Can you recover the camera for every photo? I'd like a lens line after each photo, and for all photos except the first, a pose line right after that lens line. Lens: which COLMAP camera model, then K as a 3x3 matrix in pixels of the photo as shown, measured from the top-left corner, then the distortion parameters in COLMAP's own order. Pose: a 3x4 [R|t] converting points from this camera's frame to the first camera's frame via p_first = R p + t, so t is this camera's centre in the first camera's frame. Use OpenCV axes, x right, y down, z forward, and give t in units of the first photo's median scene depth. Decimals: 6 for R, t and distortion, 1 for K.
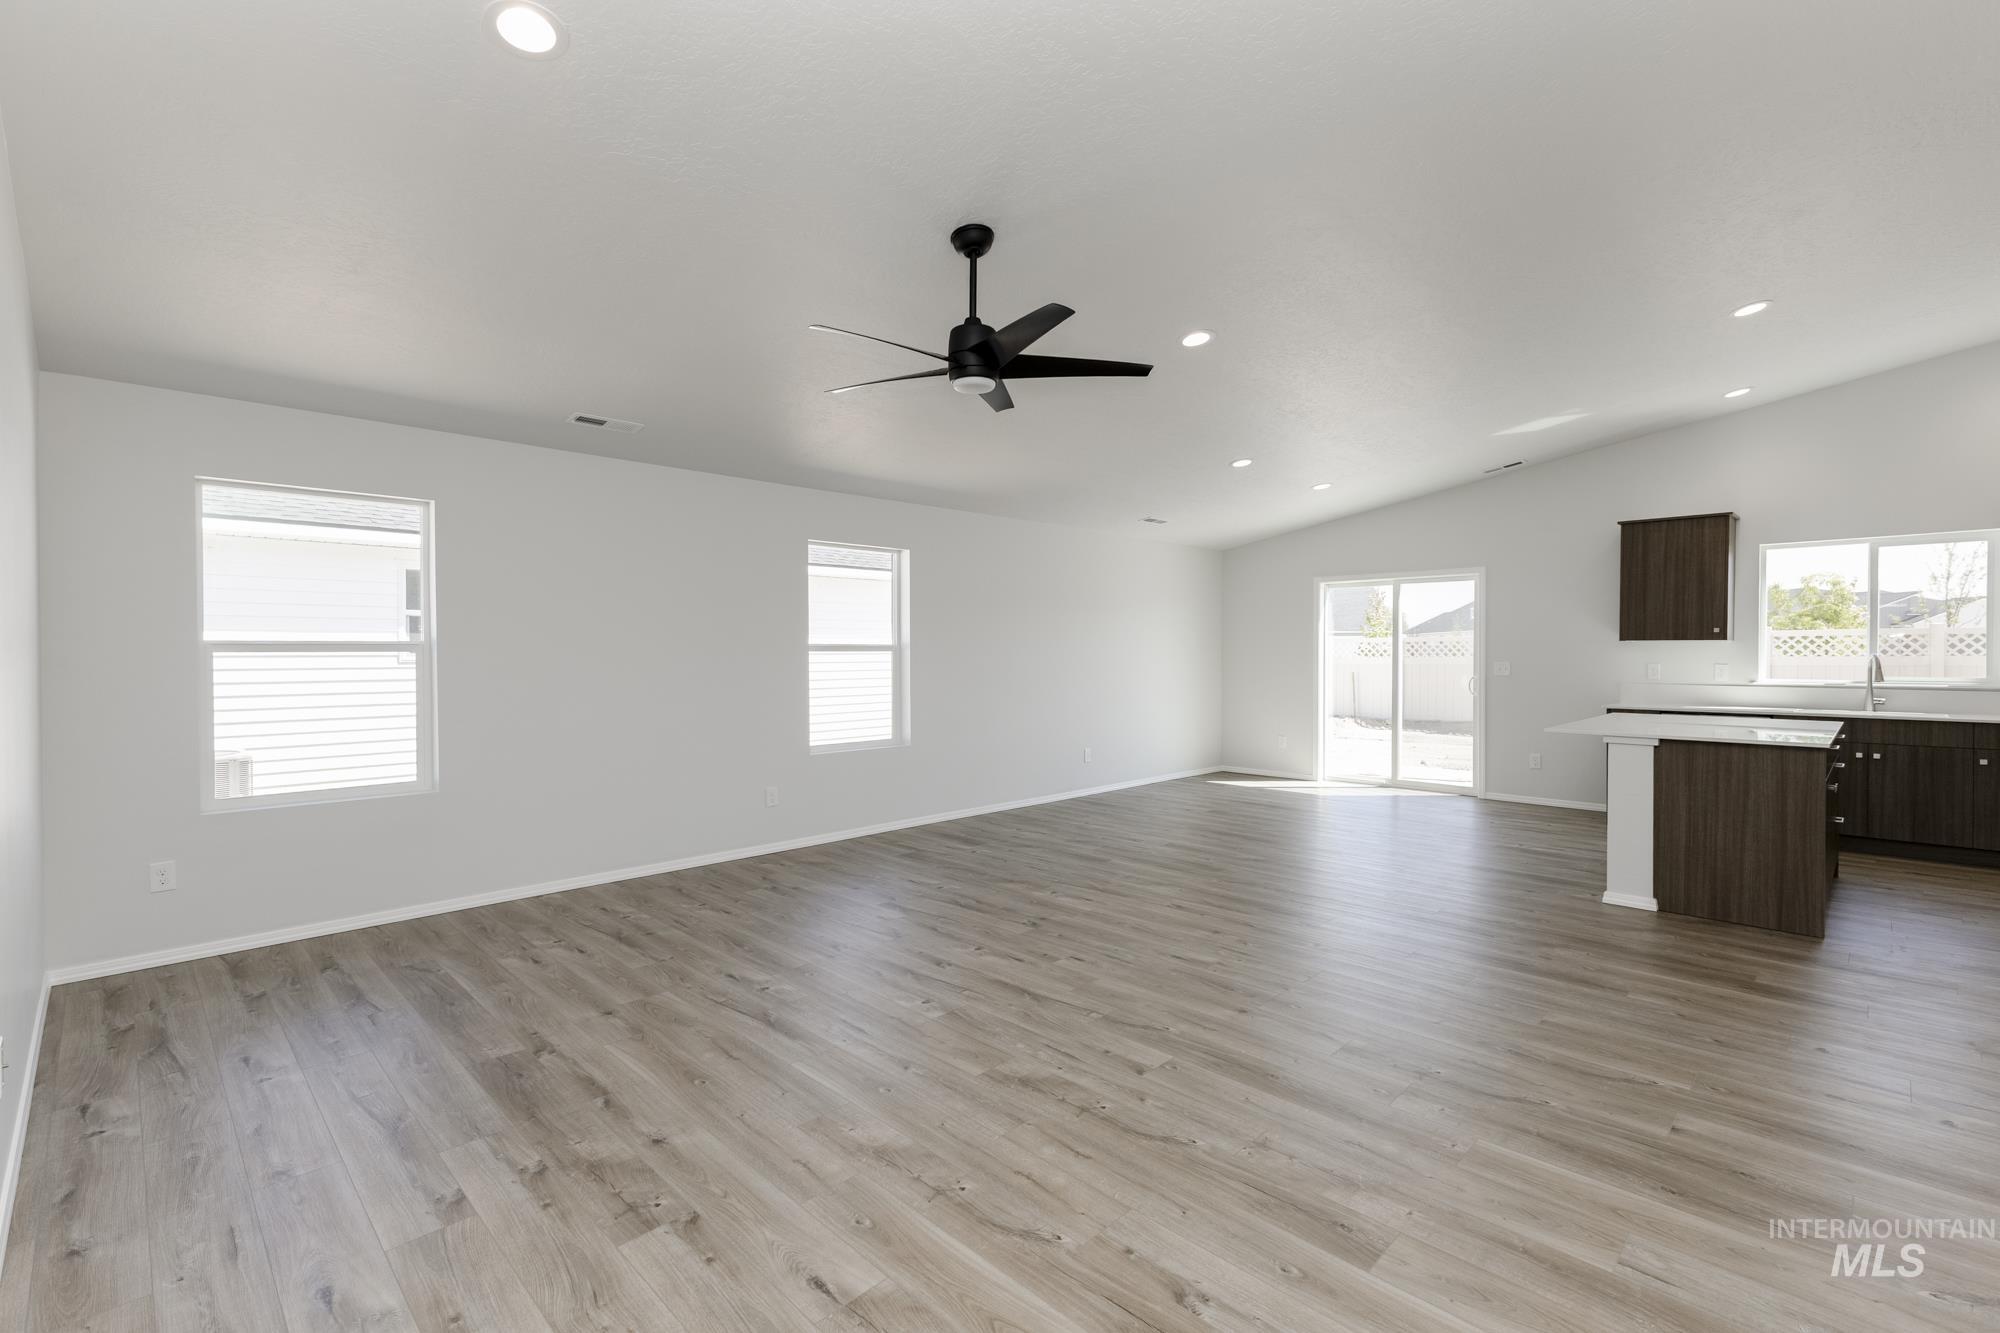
lens RADIAL K [[865.2, 0, 1000.9], [0, 865.2, 660.2], [0, 0, 1]] dist [0.003508, -0.000659]
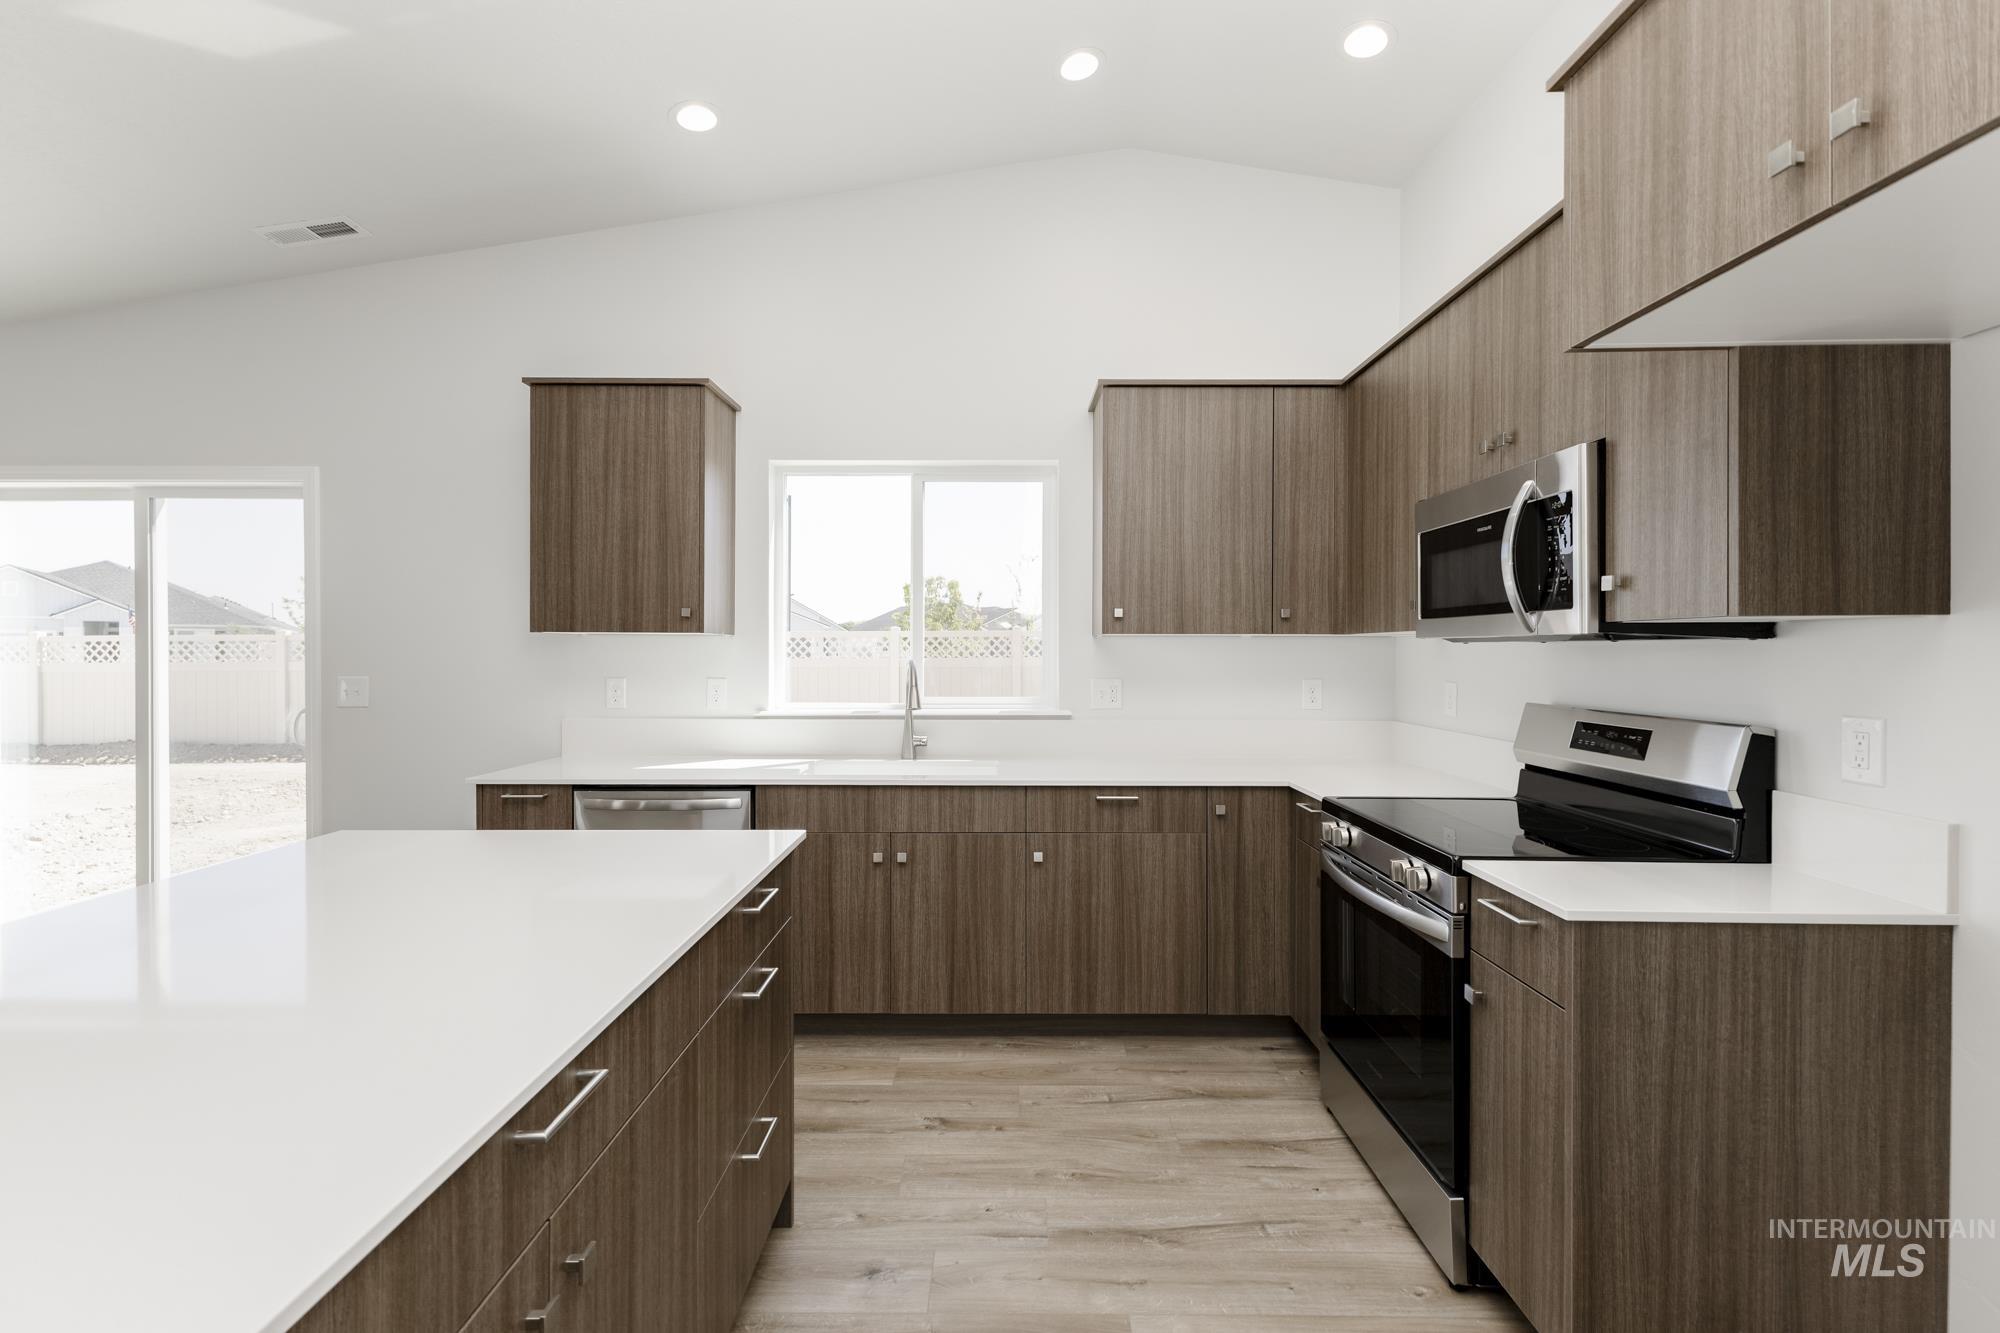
lens RADIAL K [[865.2, 0, 1000.9], [0, 865.2, 660.2], [0, 0, 1]] dist [0.003508, -0.000659]
pose [[0.708159, -0.003876, 0.706042, 0.601286], [0.003547, 0.999992, 0.001932, -0.007497], [-0.706044, 0.001136, 0.708167, 0.517882]]
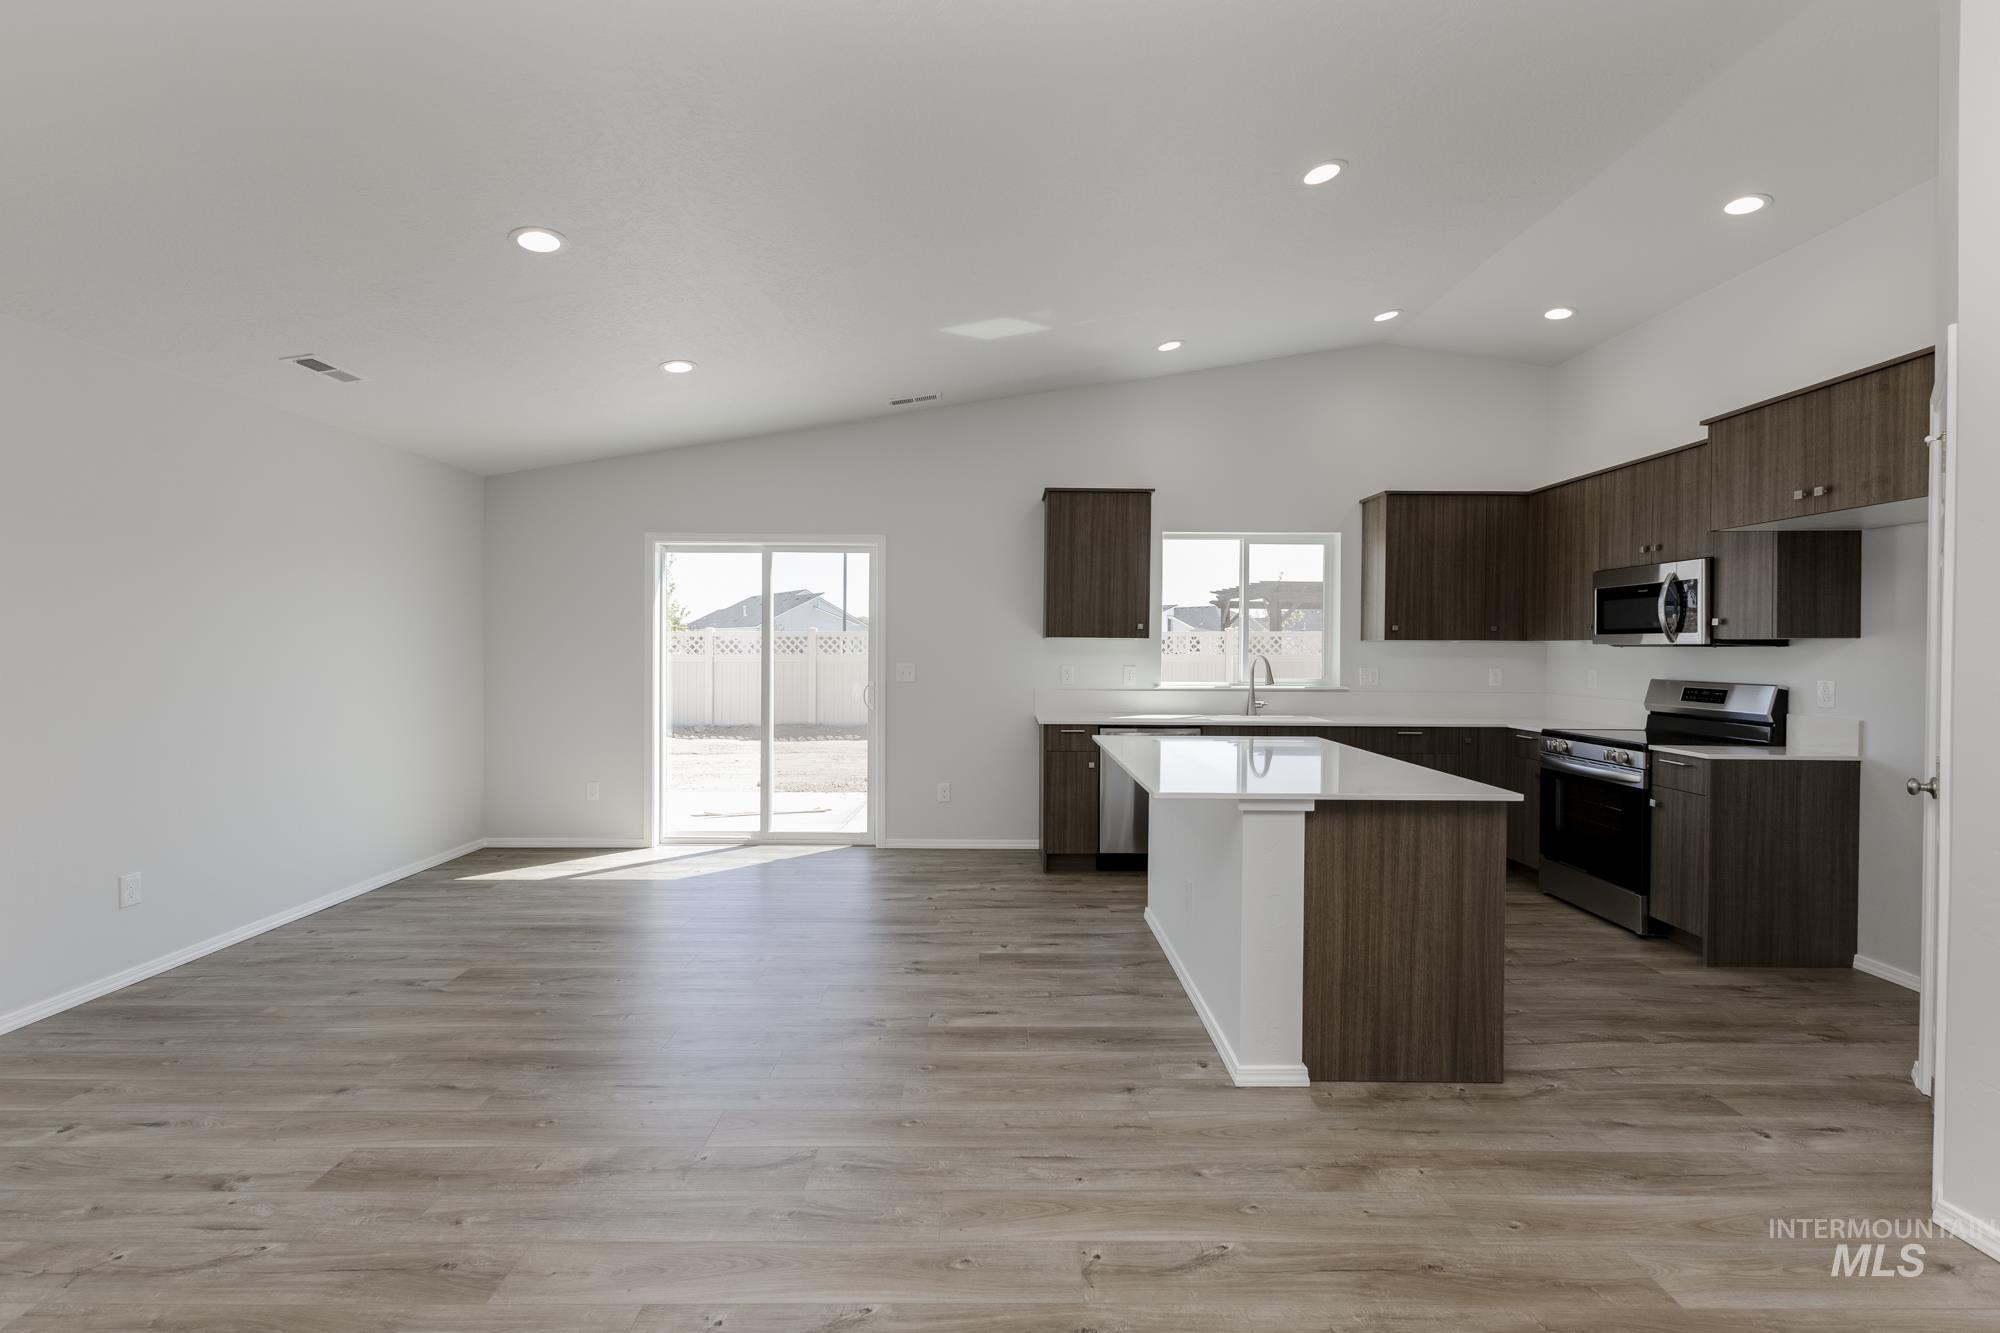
lens RADIAL K [[862.4, 0, 990.0], [0, 862.4, 662.6], [0, 0, 1]] dist [0.002224, -0.000058]
pose [[0.705940, -0.005479, 0.708250, 0.122275], [-0.000478, 0.999966, 0.008213, -0.006249], [-0.708271, -0.006137, 0.705914, 0.507423]]
